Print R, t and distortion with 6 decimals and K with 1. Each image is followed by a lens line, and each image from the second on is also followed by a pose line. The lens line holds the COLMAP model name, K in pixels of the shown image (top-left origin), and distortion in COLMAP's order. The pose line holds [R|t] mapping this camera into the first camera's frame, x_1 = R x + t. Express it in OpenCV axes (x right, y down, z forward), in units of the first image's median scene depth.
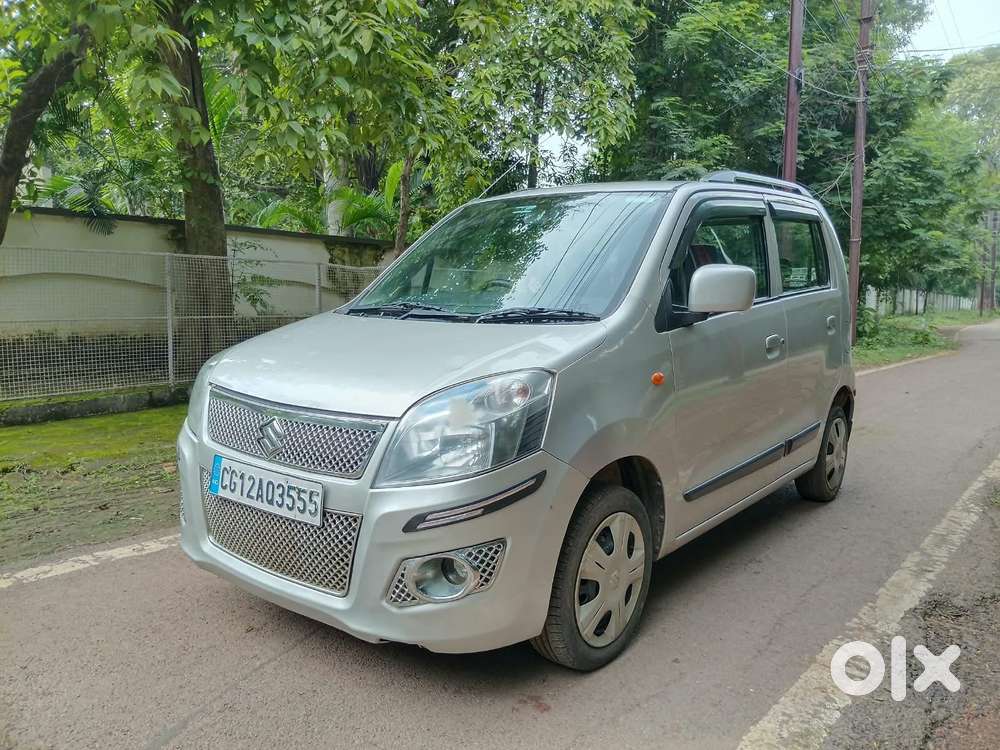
lens RADIAL K [[746.3, 0, 501.4], [0, 746.3, 372.3], [0, 0, 1]] dist [0.063565, -0.122205]
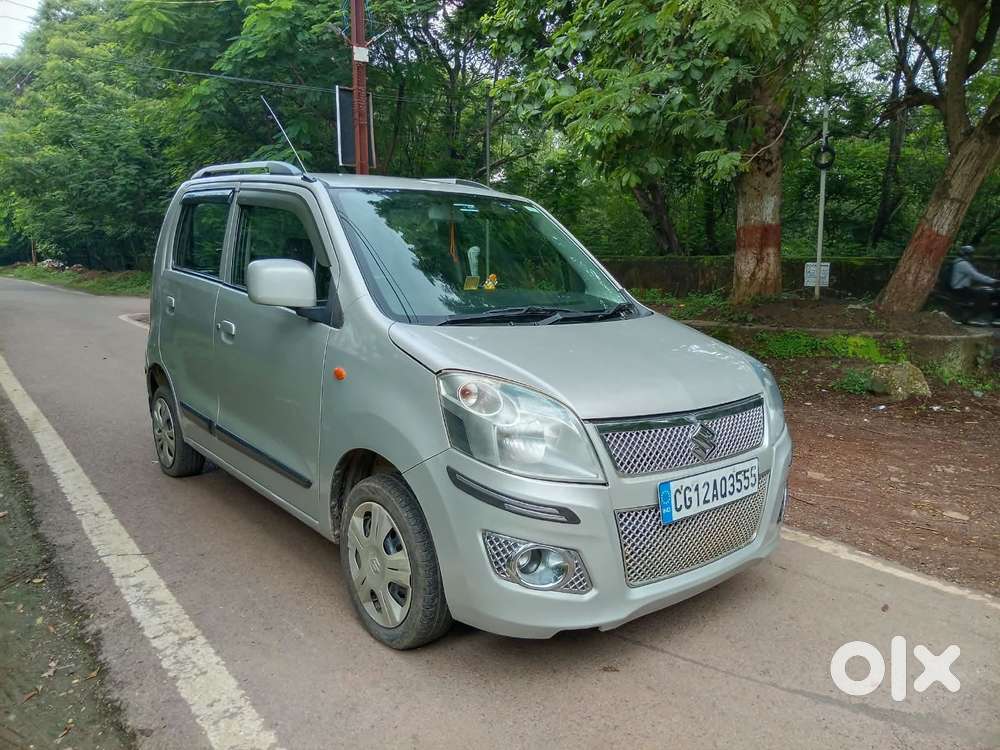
lens RADIAL K [[742.0, 0, 501.3], [0, 742.0, 372.9], [0, 0, 1]] dist [0.066873, -0.118572]
pose [[0.220211, -0.162425, 0.961834, -1.041525], [0.099231, 0.984654, 0.143559, -0.144784], [-0.970392, 0.063830, 0.232950, 0.775120]]
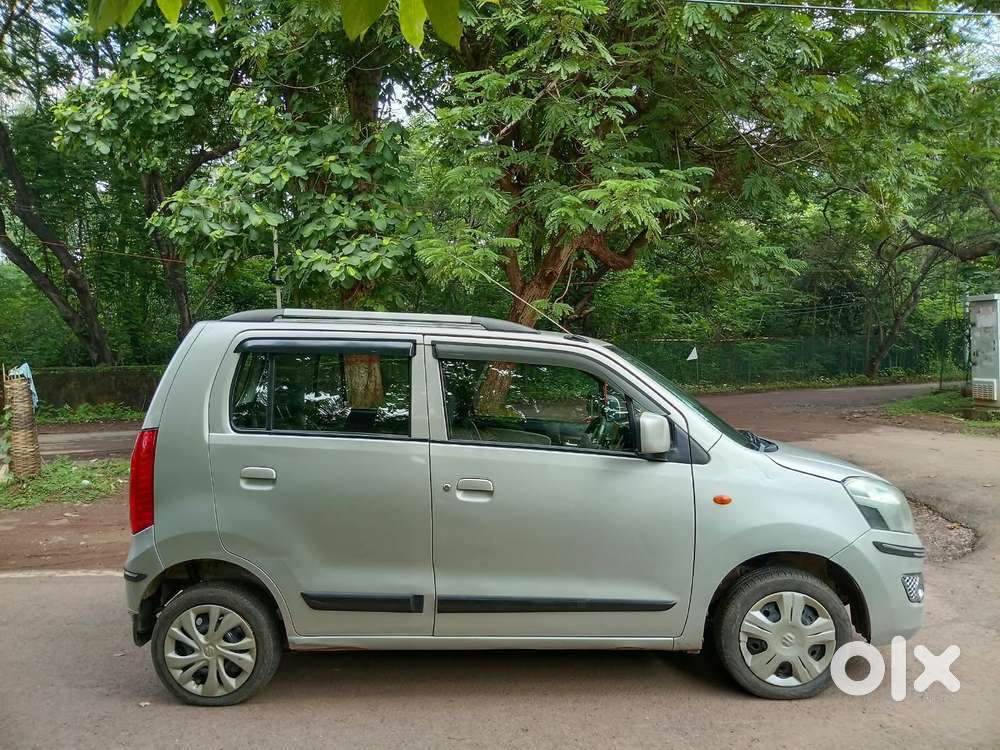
lens RADIAL K [[742.0, 0, 501.3], [0, 742.0, 372.9], [0, 0, 1]] dist [0.066873, -0.118572]
pose [[-0.595145, -0.025329, 0.803219, -0.926239], [0.096491, 0.990020, 0.102714, -0.371421], [-0.797804, 0.138633, -0.586762, 2.061613]]
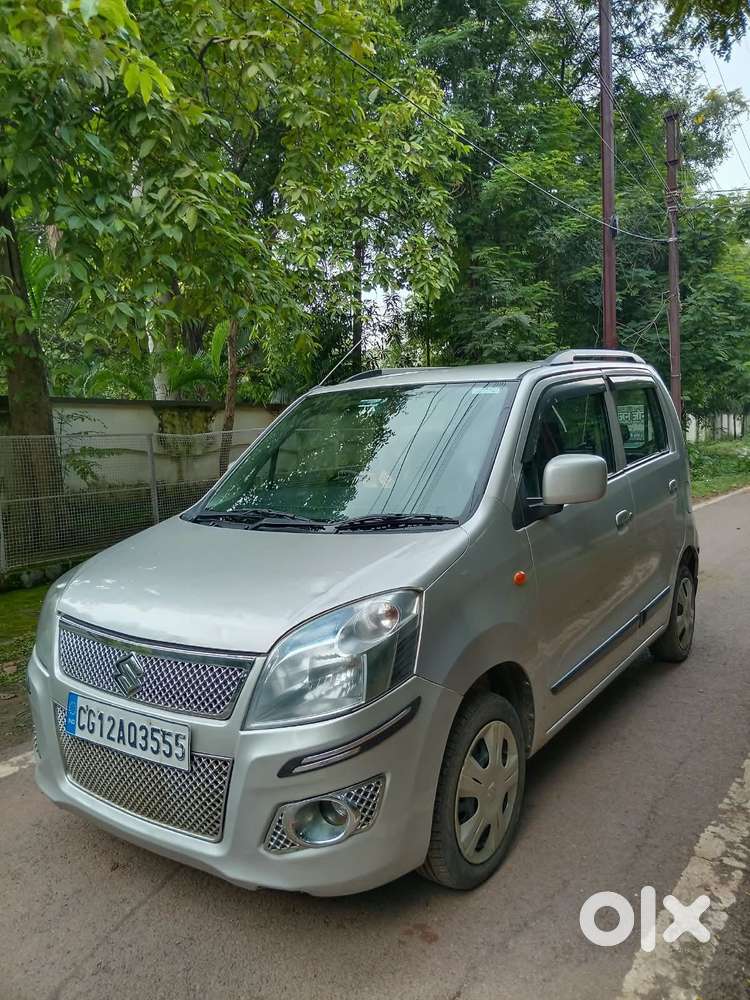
lens RADIAL K [[743.8, 0, 373.3], [0, 743.8, 498.9], [0, 0, 1]] dist [0.068249, -0.121766]
pose [[0.996903, -0.058266, 0.052821, -0.025979], [0.059335, 0.998059, -0.018893, -0.075970], [-0.051618, 0.021969, 0.998425, 0.017855]]
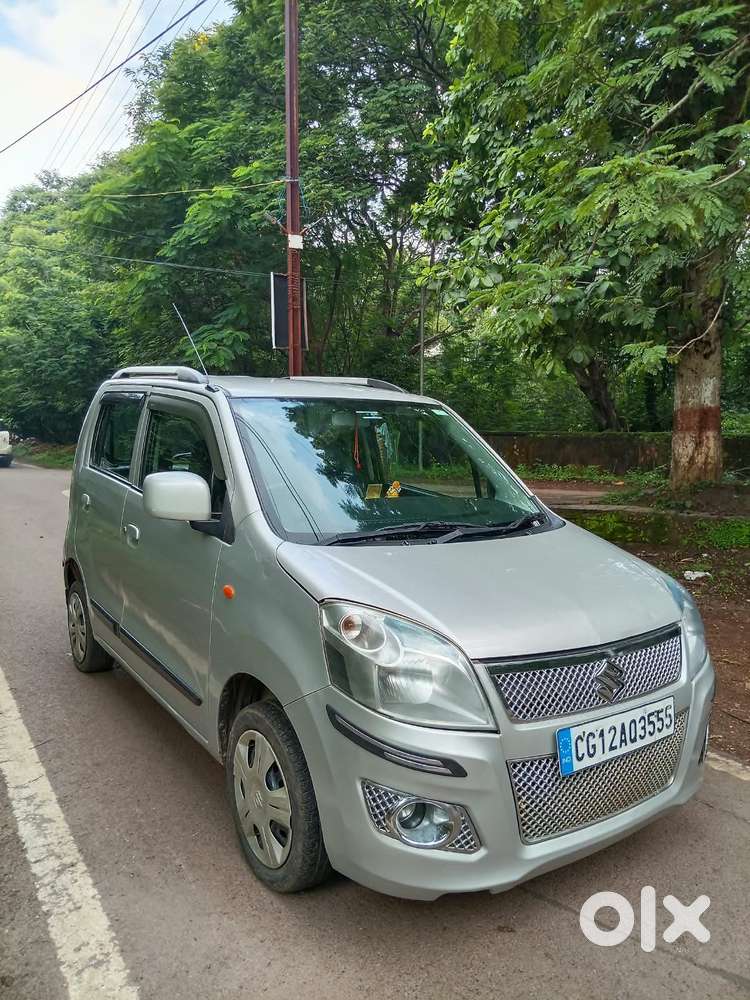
lens RADIAL K [[743.8, 0, 373.3], [0, 743.8, 498.9], [0, 0, 1]] dist [0.068249, -0.121766]
pose [[0.304778, -0.102488, 0.946893, -0.987413], [0.097310, 0.992342, 0.076085, -0.192094], [-0.947439, 0.068953, 0.312417, 0.733320]]
